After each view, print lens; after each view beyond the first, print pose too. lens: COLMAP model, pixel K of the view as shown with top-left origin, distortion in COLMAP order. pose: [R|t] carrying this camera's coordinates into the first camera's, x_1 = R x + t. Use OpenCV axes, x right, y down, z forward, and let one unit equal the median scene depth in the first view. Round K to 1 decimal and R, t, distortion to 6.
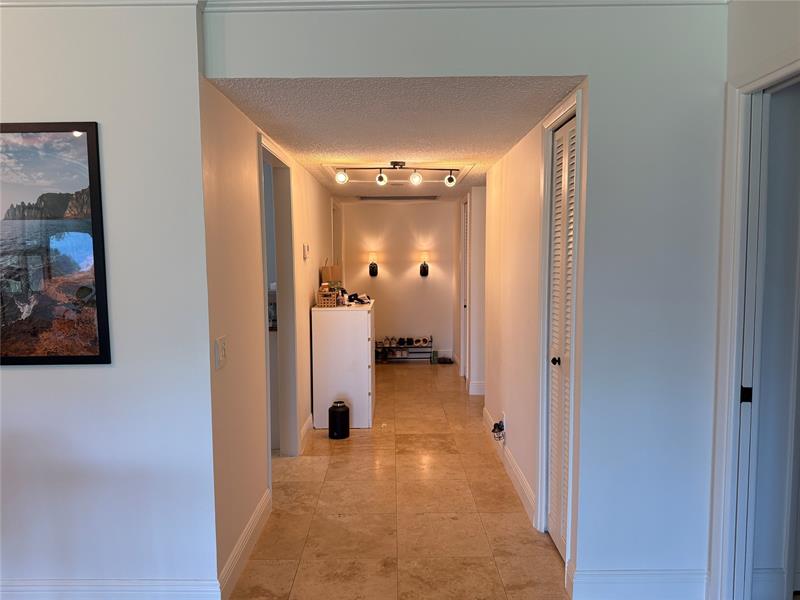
lens RADIAL K [[569.0, 0, 400.0], [0, 569.0, 300.0], [0, 0, 1]] dist [0.028075, -0.006439]
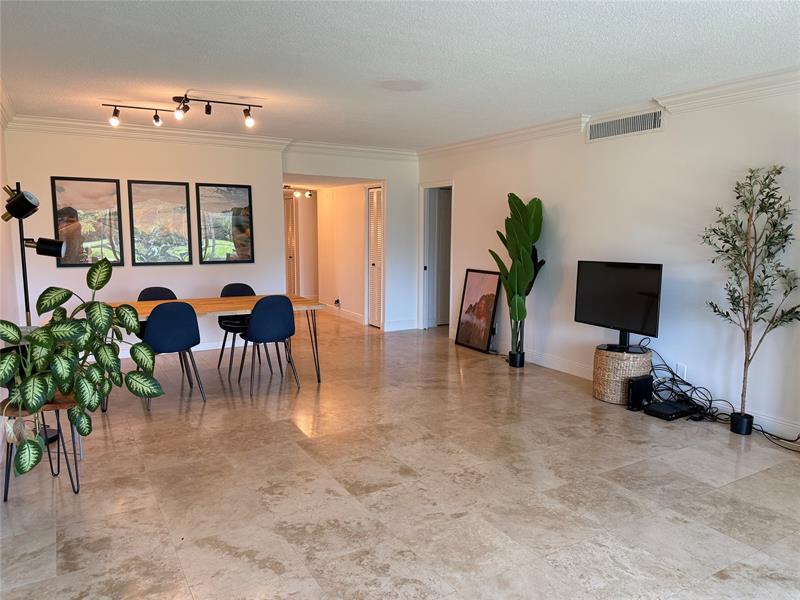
lens RADIAL K [[569.0, 0, 400.0], [0, 569.0, 300.0], [0, 0, 1]] dist [0.028075, -0.006439]
pose [[0.870730, -0.043218, 0.489859, -1.371490], [0.022414, 0.998583, 0.048259, 0.189977], [-0.491251, -0.031041, 0.870465, -2.159840]]
